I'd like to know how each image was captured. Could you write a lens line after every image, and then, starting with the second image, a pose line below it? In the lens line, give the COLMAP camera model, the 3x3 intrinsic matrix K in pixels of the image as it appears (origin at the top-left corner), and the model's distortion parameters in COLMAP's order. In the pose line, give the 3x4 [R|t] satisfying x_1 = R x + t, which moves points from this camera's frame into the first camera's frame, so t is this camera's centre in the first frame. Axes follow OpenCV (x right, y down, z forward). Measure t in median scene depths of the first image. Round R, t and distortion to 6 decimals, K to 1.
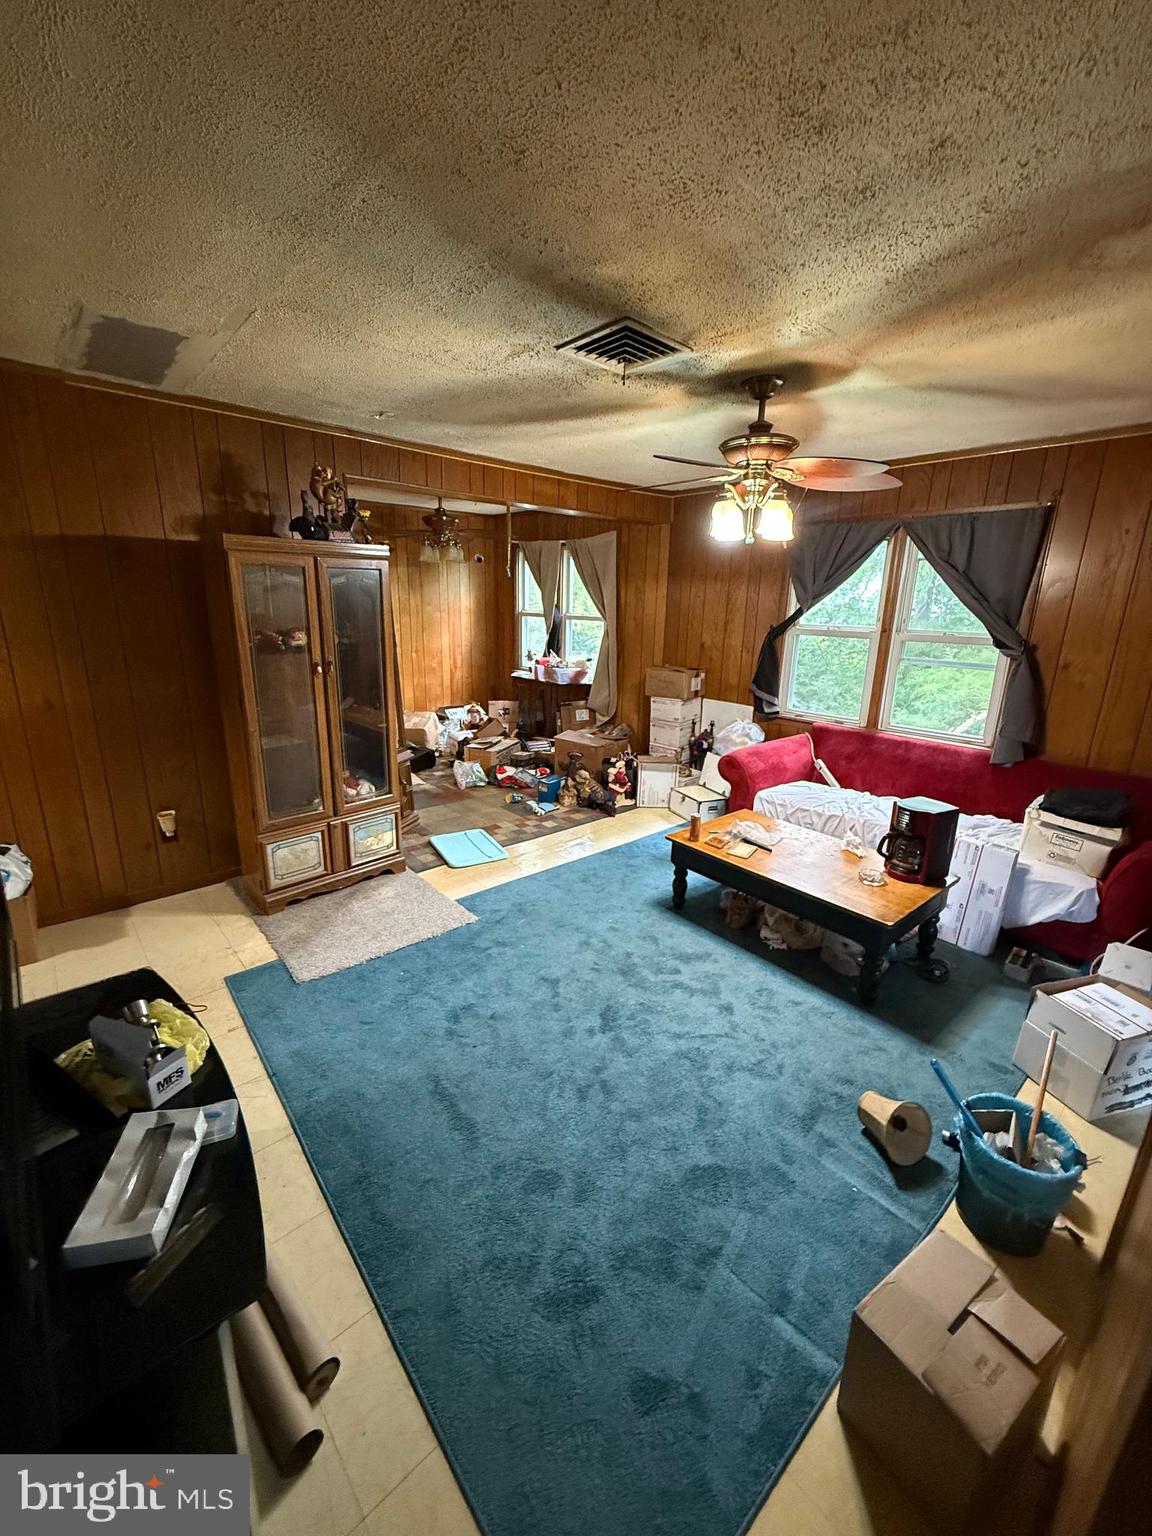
lens RADIAL K [[619.3, 0, 576.0], [0, 619.3, 768.0], [0, 0, 1]] dist [0.000111, -0.000001]
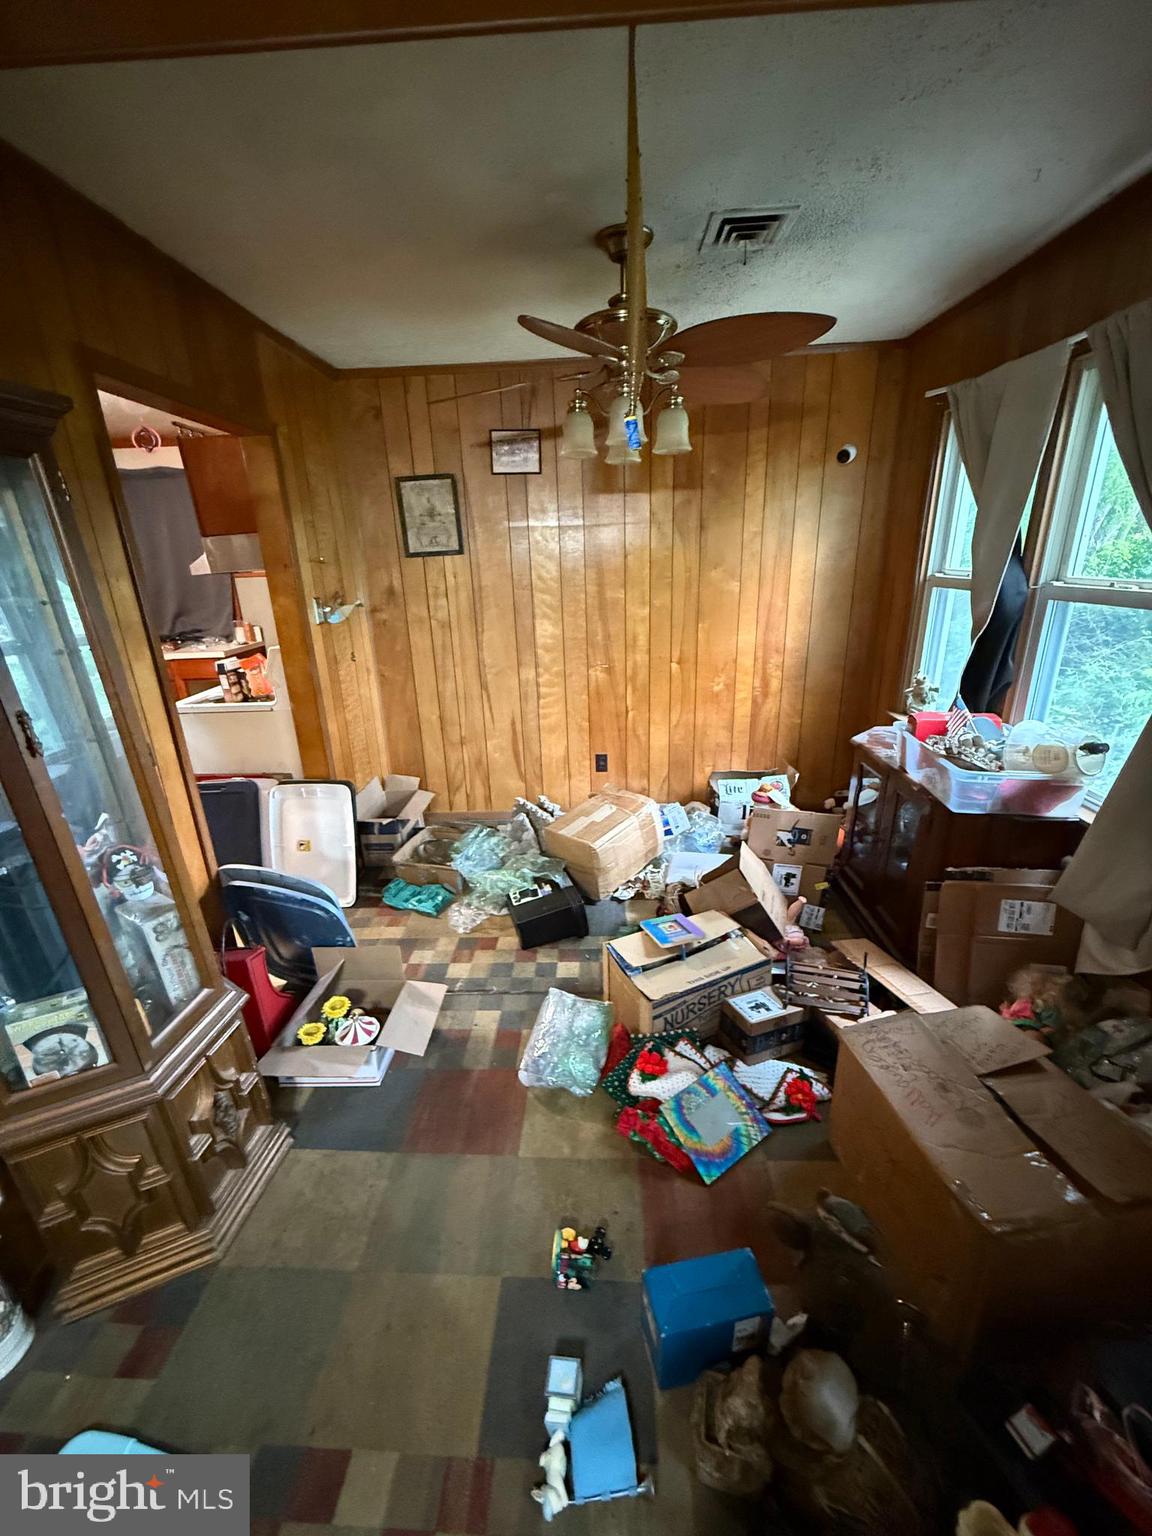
lens RADIAL K [[606.8, 0, 576.0], [0, 606.8, 768.0], [0, 0, 1]] dist [-0.016204, -0.000092]
pose [[0.721534, 0.177100, -0.669346, 0.031967], [-0.130985, 0.984191, 0.119206, -0.150759], [0.679876, 0.001663, 0.733325, 0.578383]]
